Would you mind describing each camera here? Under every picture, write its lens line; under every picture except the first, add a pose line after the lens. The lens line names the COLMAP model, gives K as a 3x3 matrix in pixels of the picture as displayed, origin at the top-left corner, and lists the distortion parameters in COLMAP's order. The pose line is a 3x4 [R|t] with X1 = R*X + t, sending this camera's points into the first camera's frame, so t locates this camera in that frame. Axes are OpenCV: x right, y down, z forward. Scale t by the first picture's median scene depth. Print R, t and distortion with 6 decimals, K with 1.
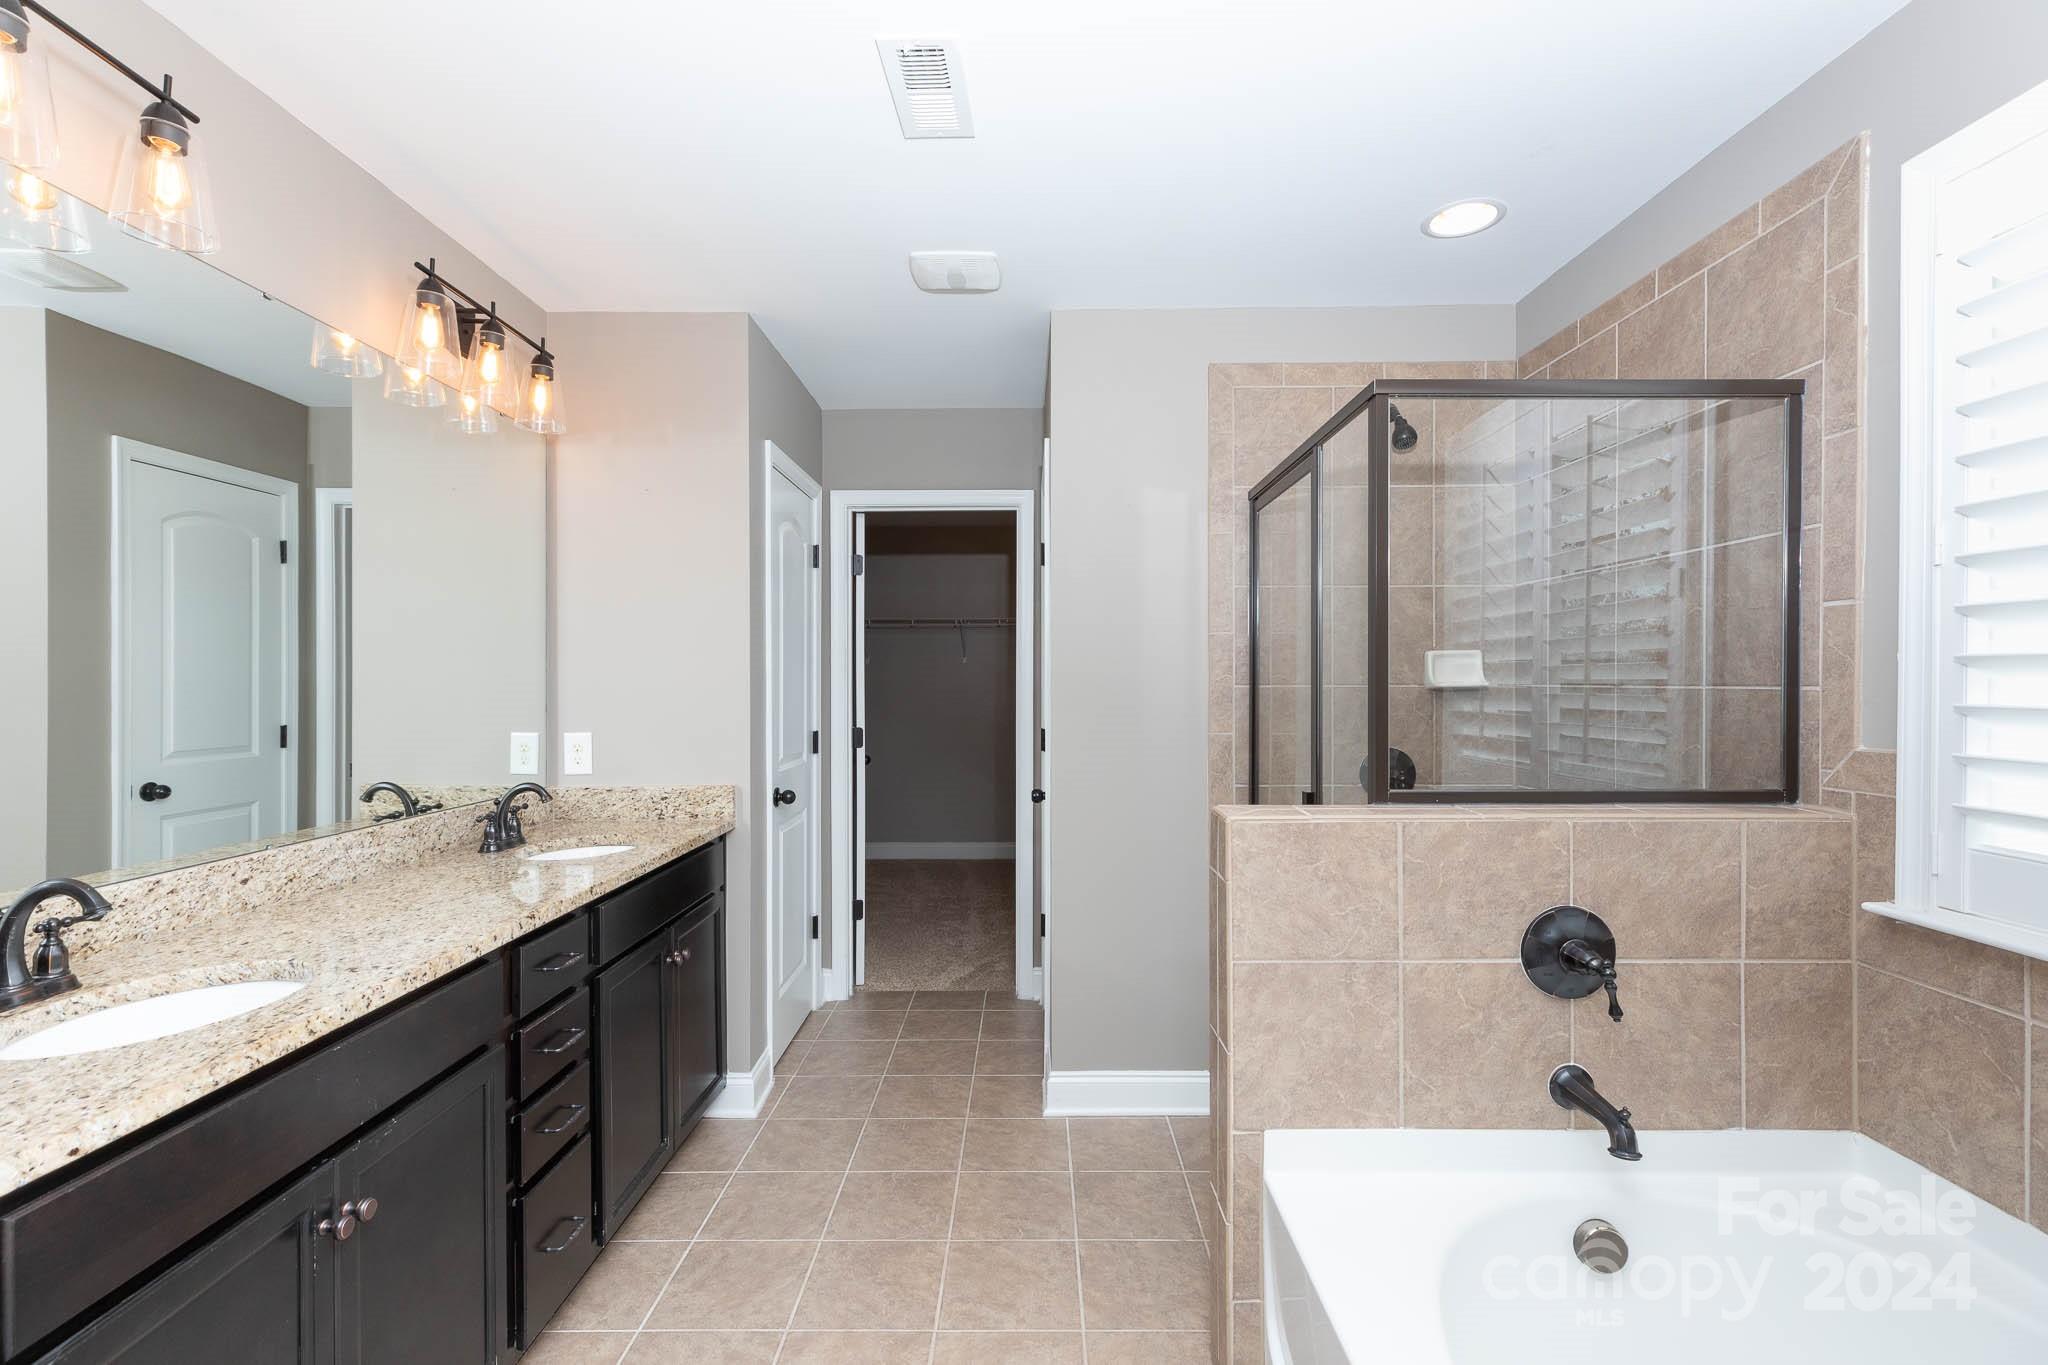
lens RADIAL K [[920.9, 0, 1020.7], [0, 920.9, 682.9], [0, 0, 1]] dist [0.004499, -0.000422]
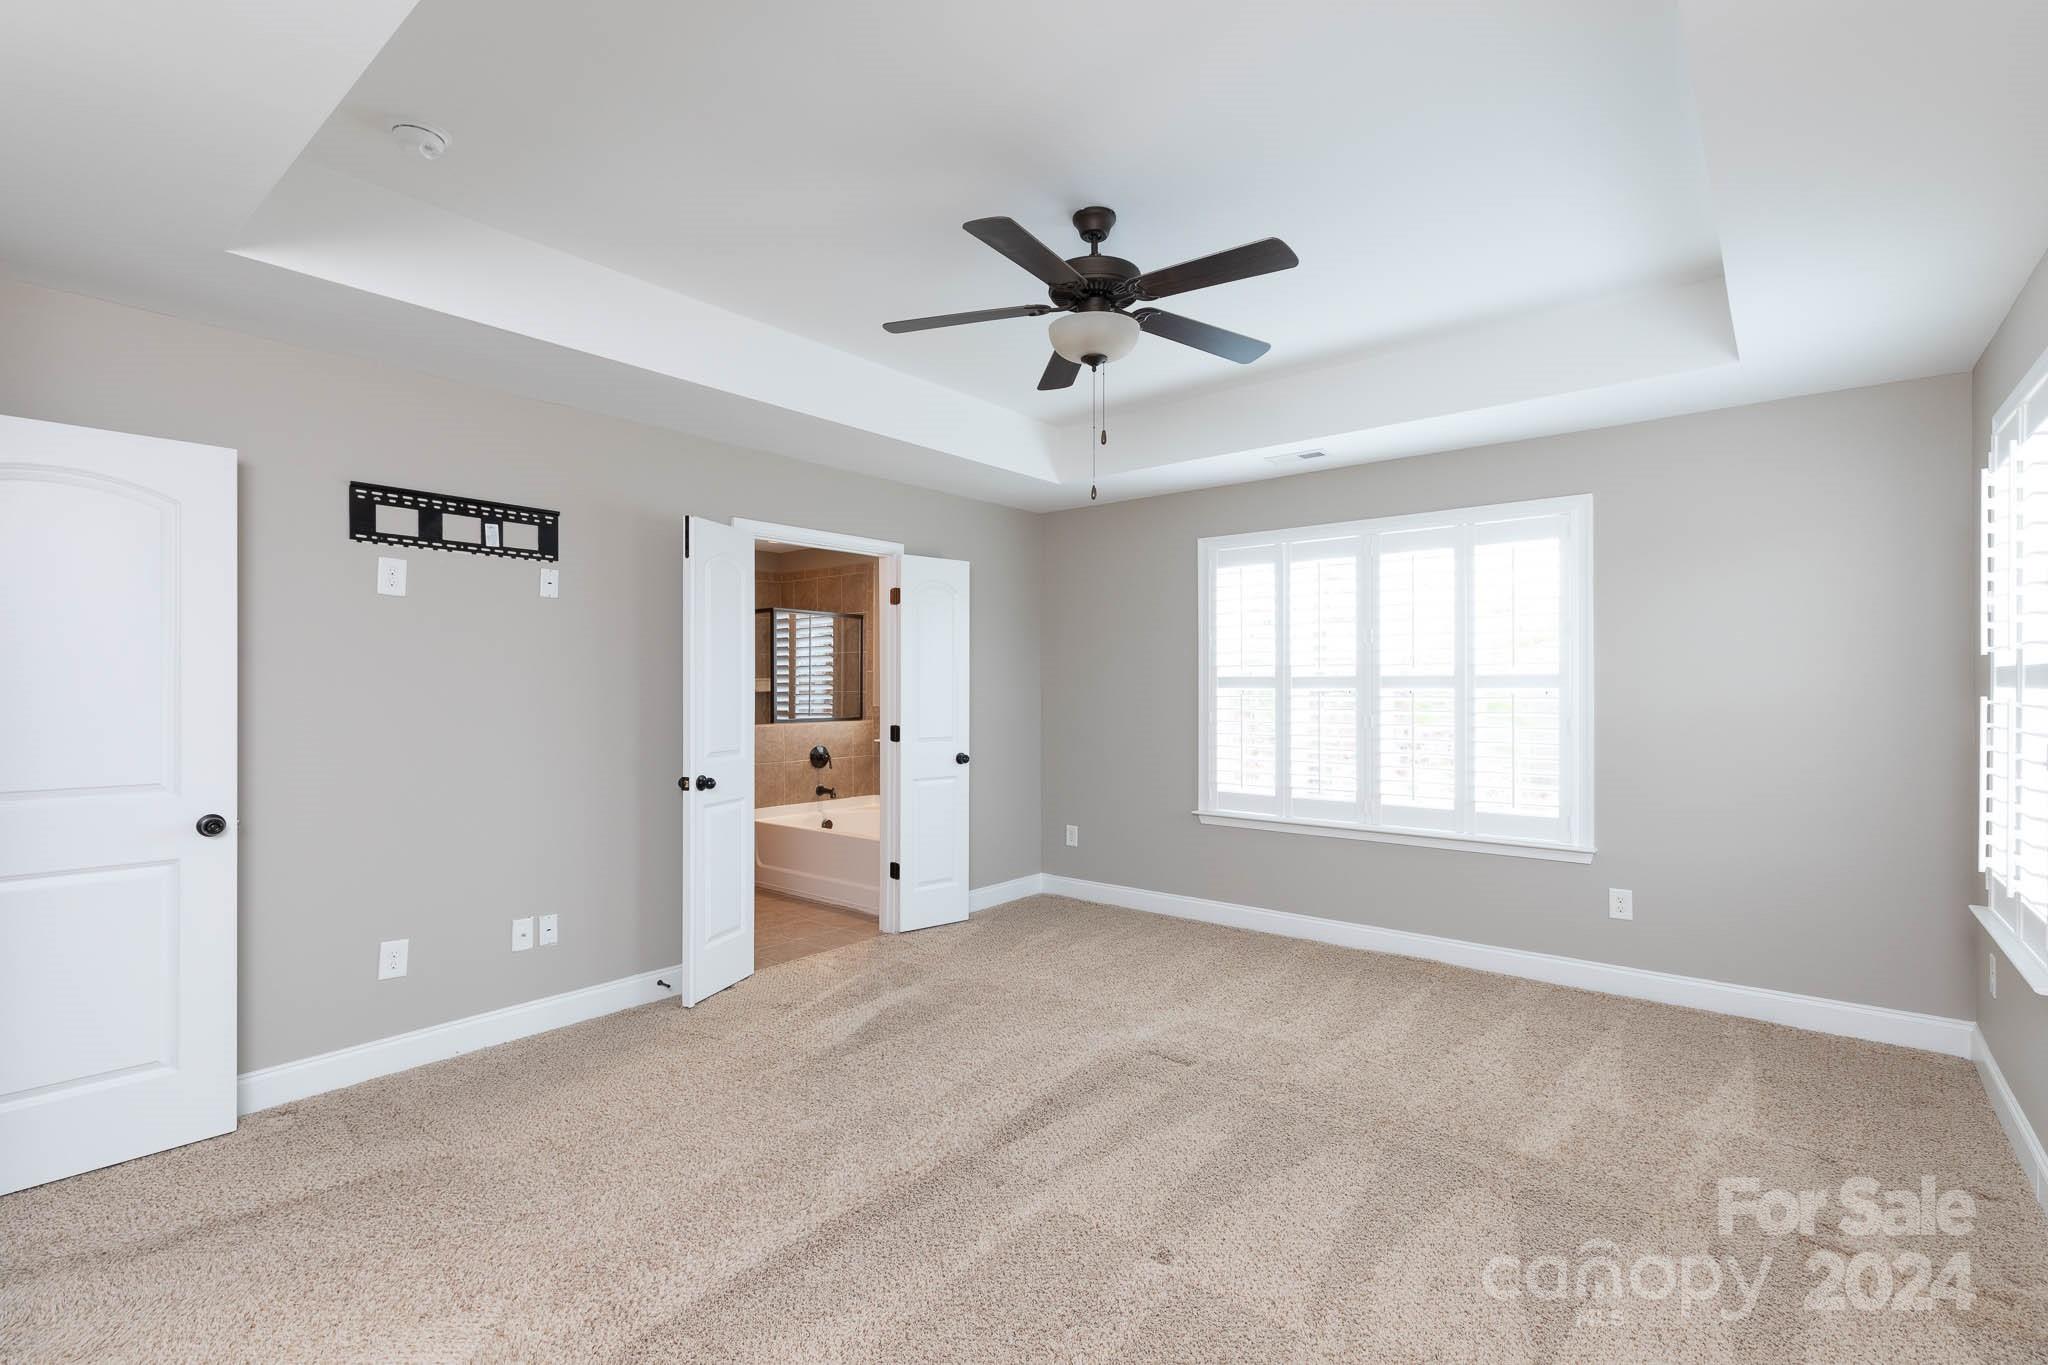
lens RADIAL K [[920.9, 0, 977.8], [0, 920.9, 680.8], [0, 0, 1]] dist [0.004499, -0.000422]
pose [[0.662987, 0.010049, 0.748563, -1.218719], [0.002681, 0.999872, -0.015796, 0.014672], [-0.748626, 0.012479, 0.662875, -1.356767]]
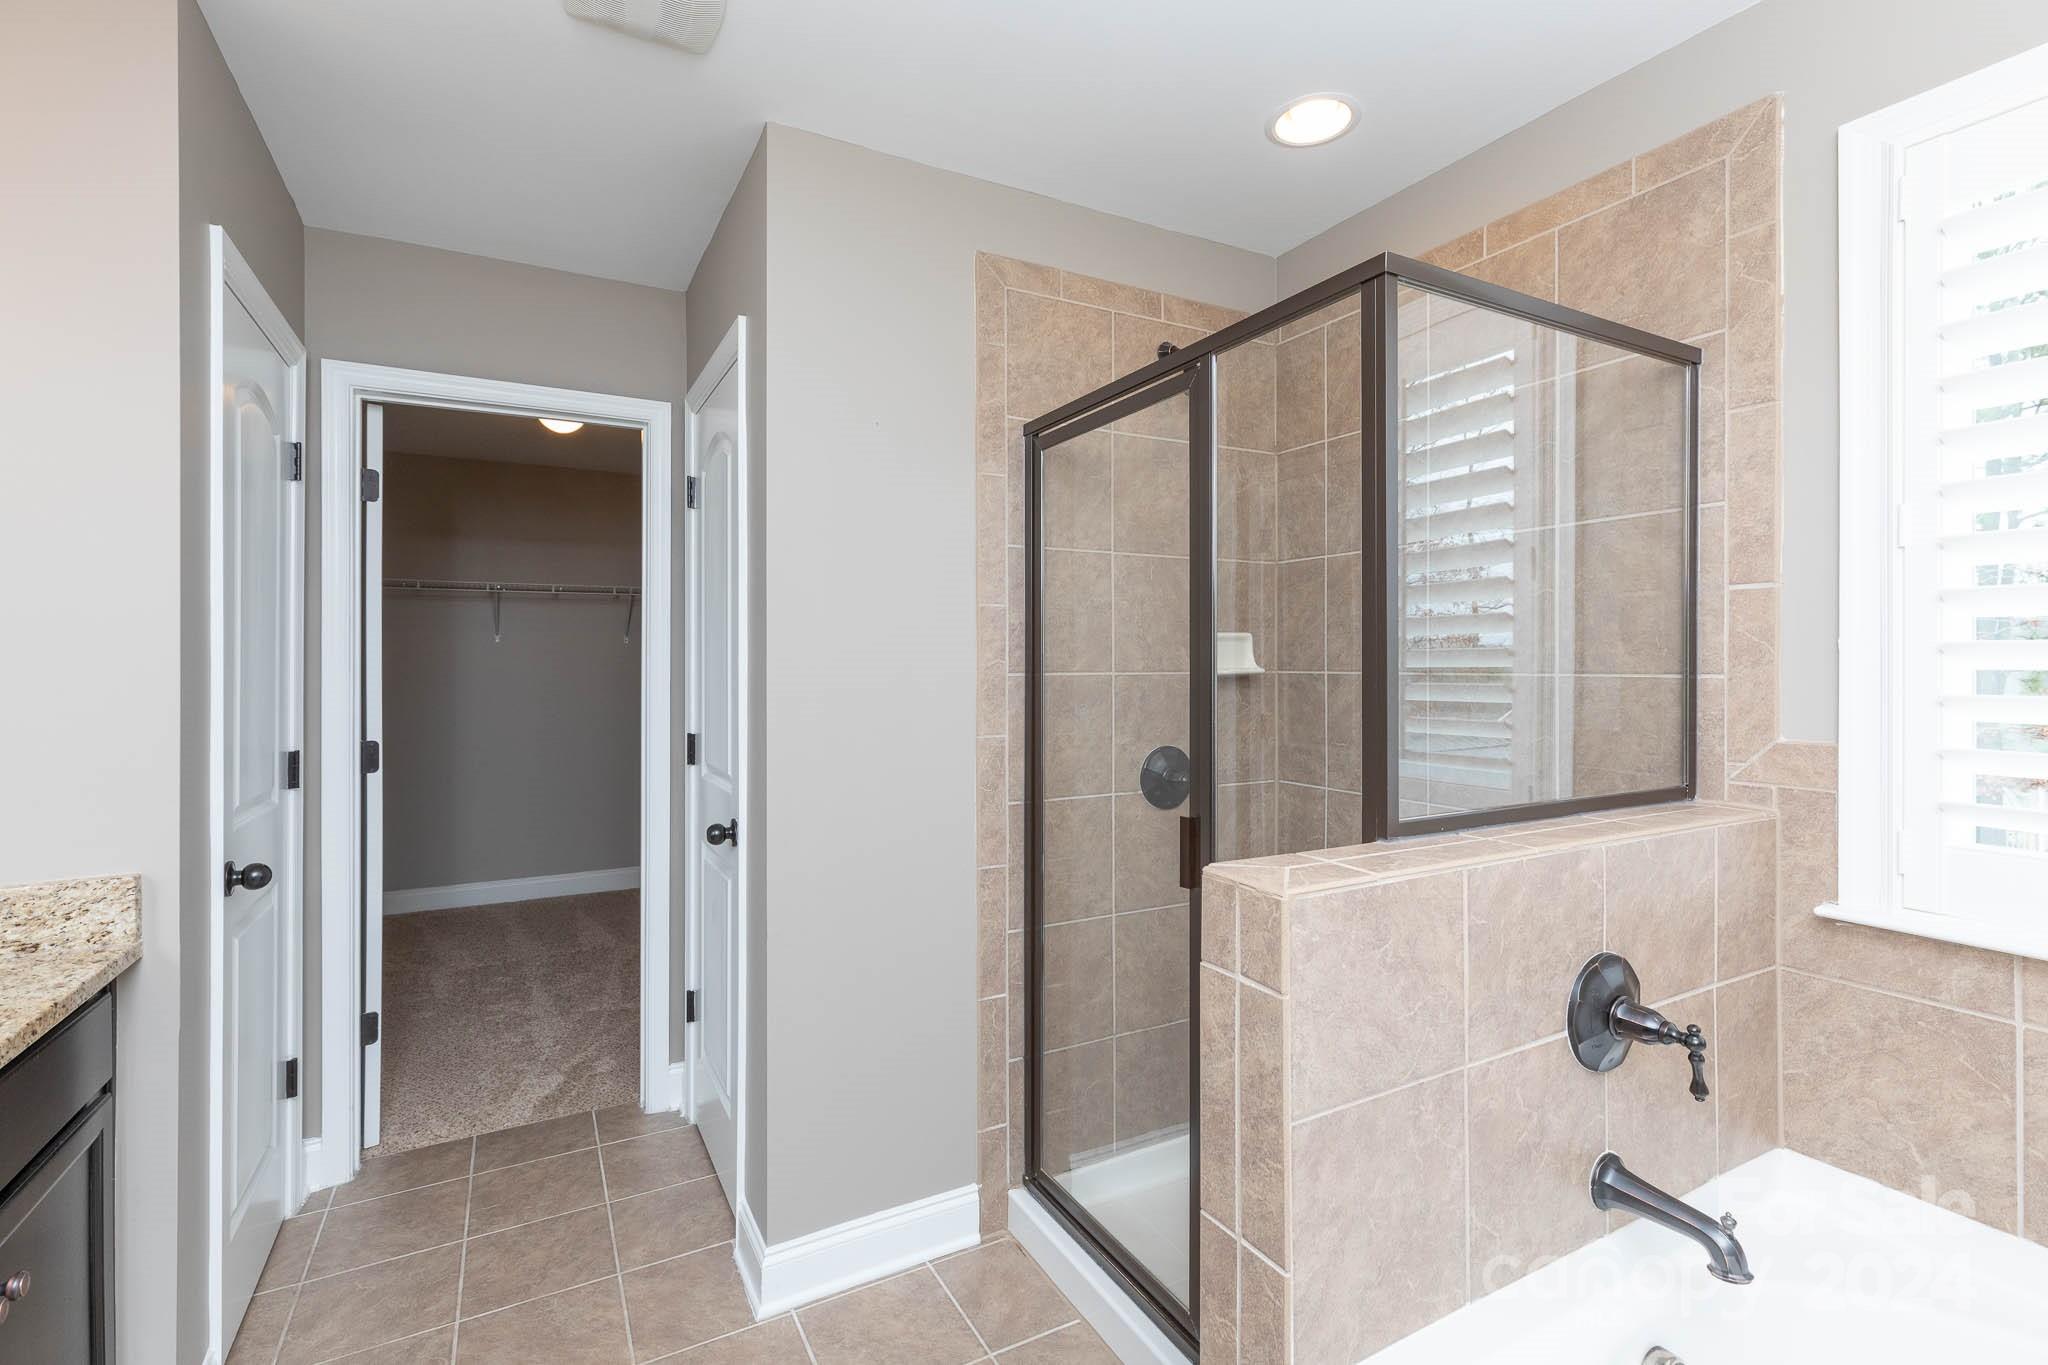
lens RADIAL K [[920.9, 0, 1012.9], [0, 920.9, 661.2], [0, 0, 1]] dist [0.004499, -0.000422]
pose [[0.874461, 0.001594, 0.485093, -0.148959], [0.001511, 0.999981, -0.006011, -0.003344], [-0.485094, 0.005989, 0.874442, 0.347552]]
